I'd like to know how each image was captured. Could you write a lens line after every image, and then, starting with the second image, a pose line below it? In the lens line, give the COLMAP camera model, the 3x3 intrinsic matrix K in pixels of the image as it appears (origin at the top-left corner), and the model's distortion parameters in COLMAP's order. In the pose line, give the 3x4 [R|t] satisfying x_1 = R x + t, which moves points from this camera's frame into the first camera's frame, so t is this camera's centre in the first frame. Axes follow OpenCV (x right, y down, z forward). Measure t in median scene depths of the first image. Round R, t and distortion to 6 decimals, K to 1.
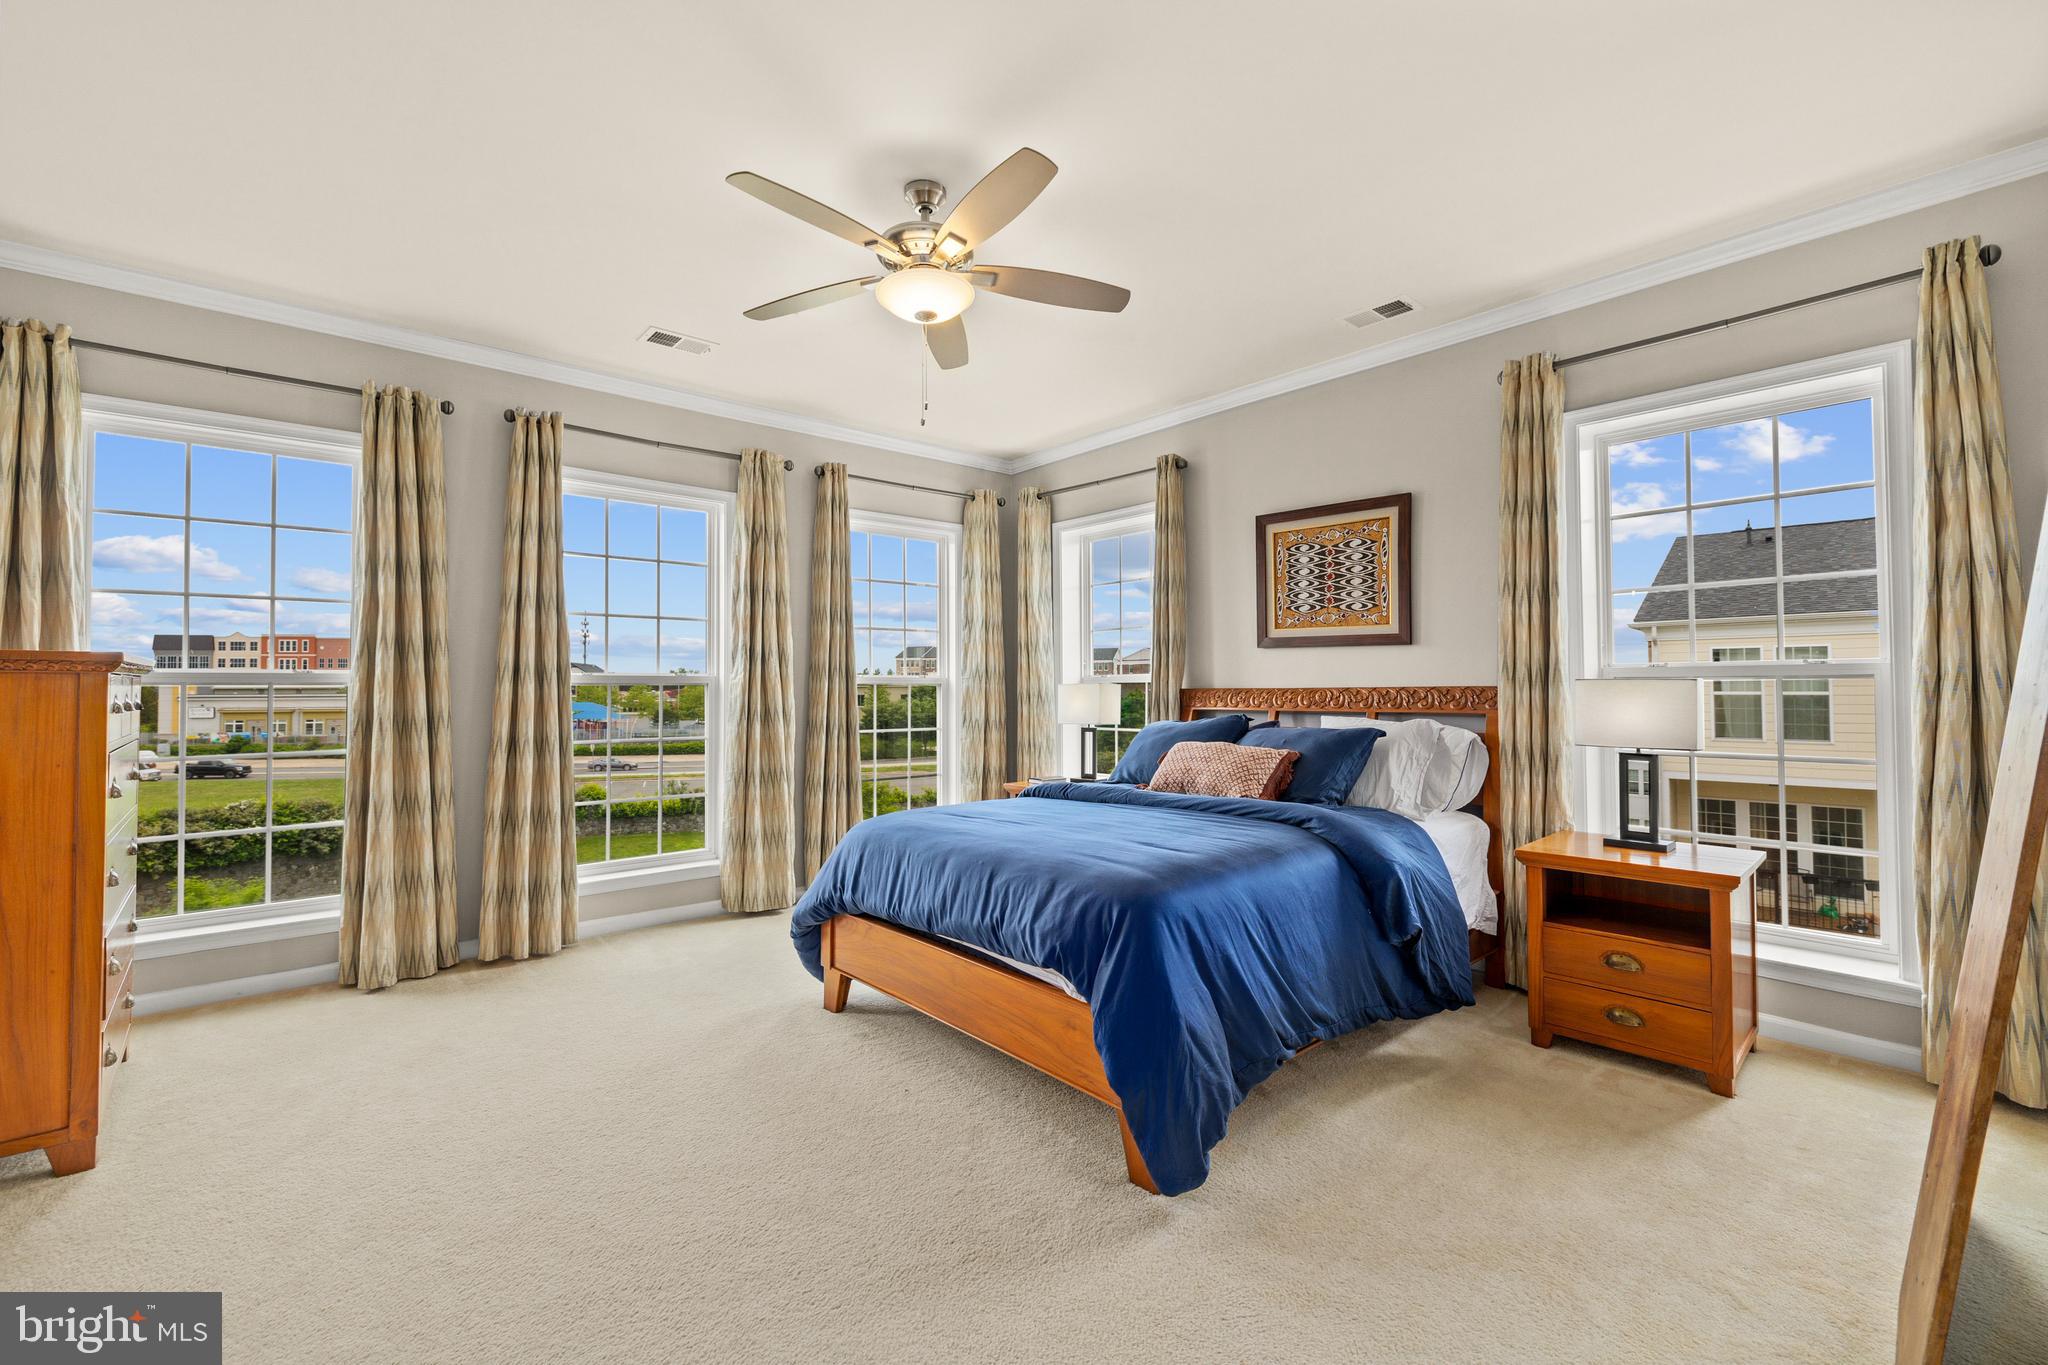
lens RADIAL K [[883.9, 0, 1038.5], [0, 883.9, 675.0], [0, 0, 1]] dist [0.004098, -0.000744]
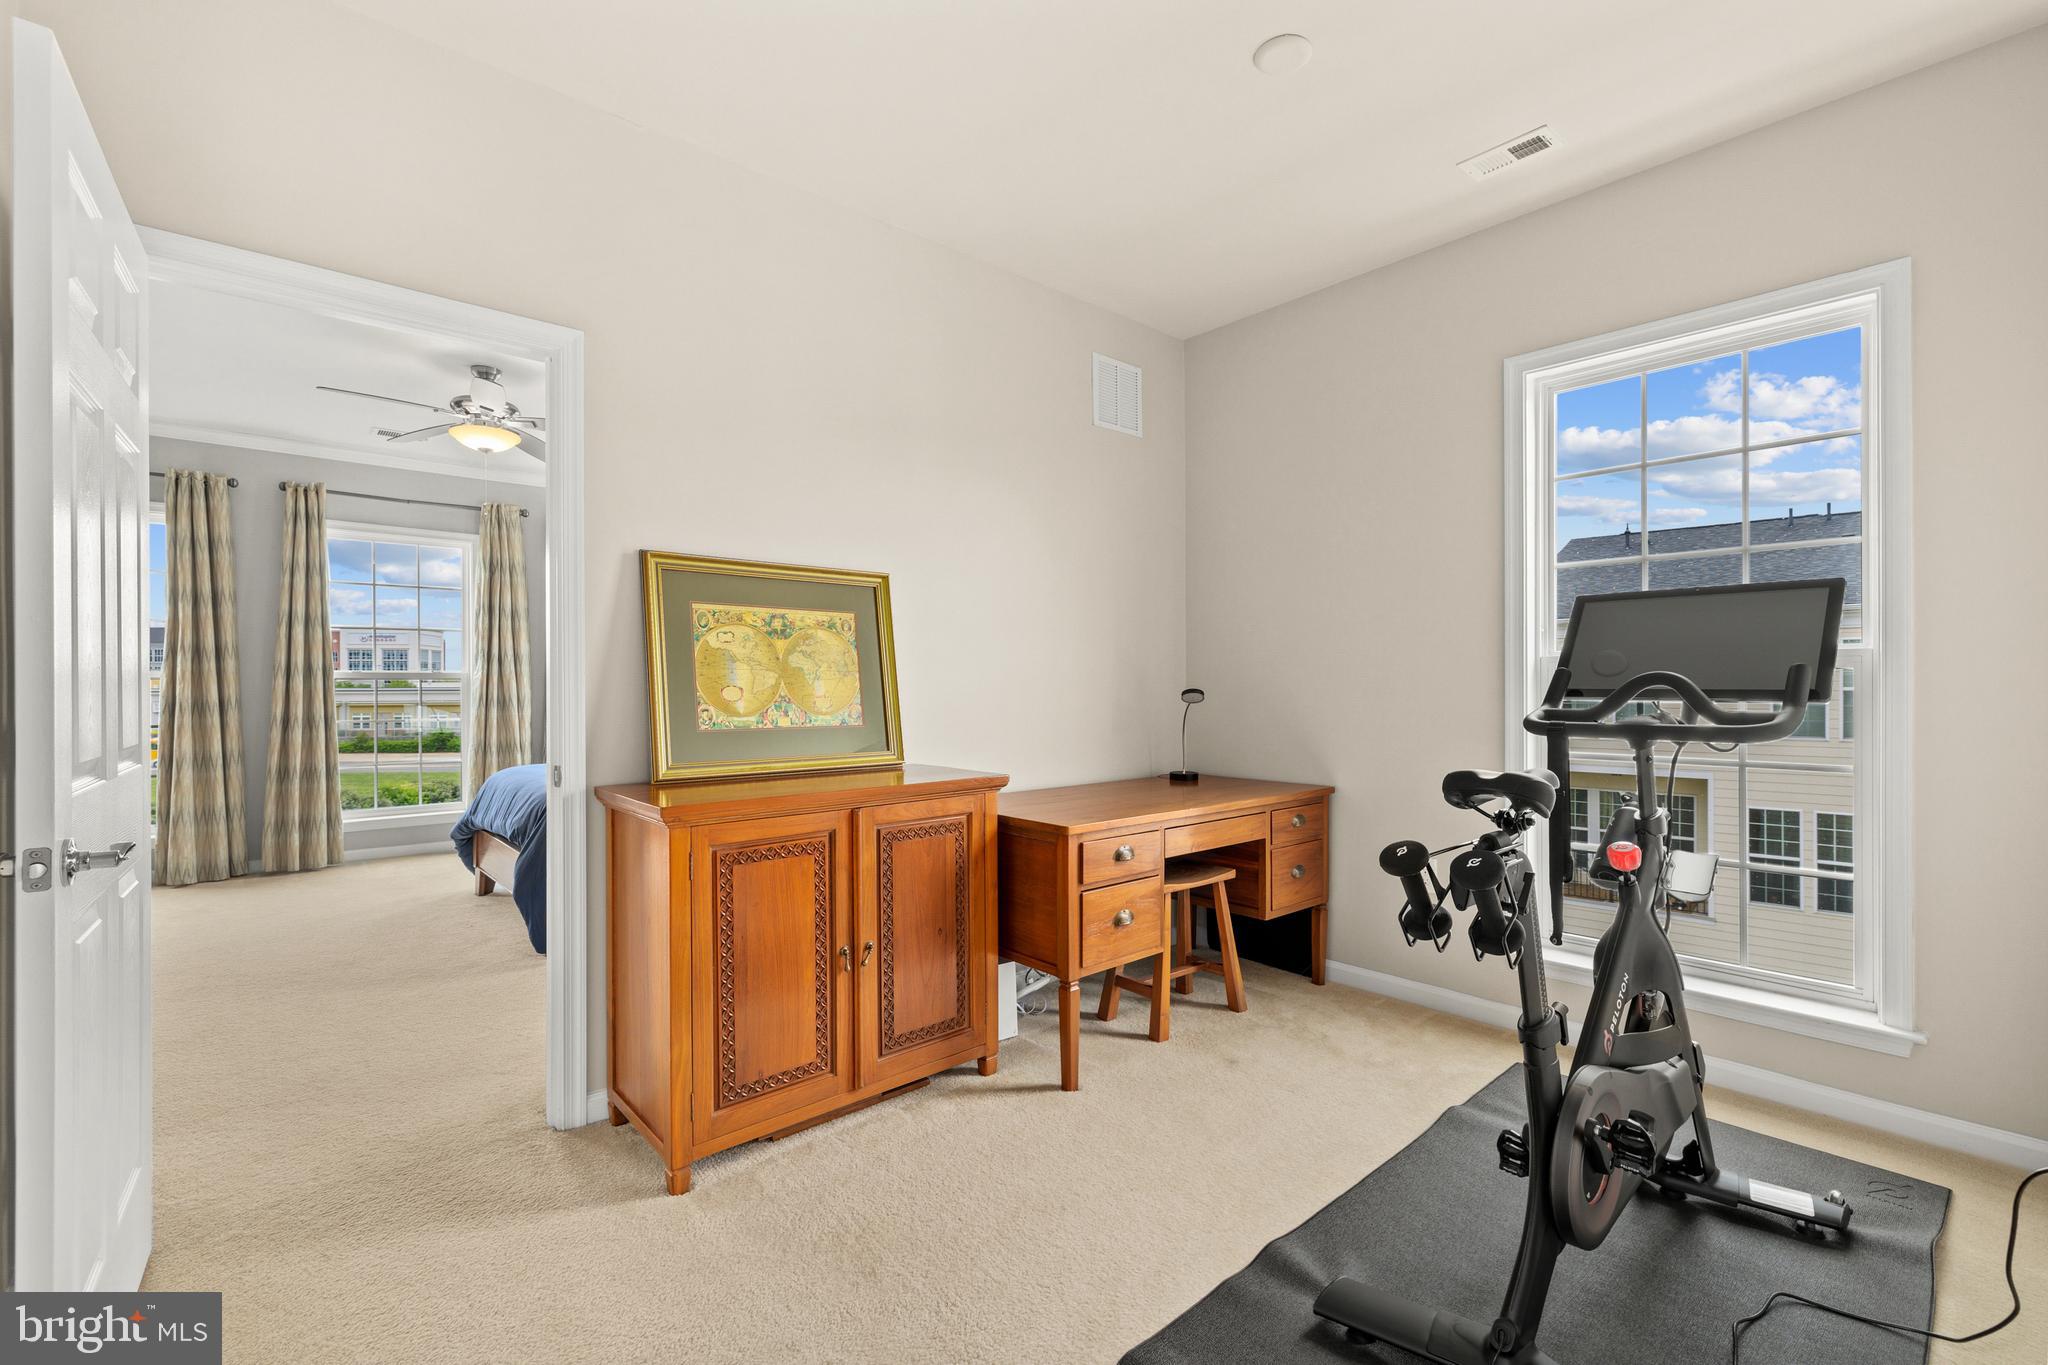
lens RADIAL K [[883.9, 0, 1007.8], [0, 883.9, 694.9], [0, 0, 1]] dist [0.004098, -0.000744]
pose [[0.999975, 0.002063, 0.006734, 0.563493], [-0.002253, 0.999596, 0.028350, -0.007146], [-0.006672, -0.028364, 0.999575, -0.432801]]
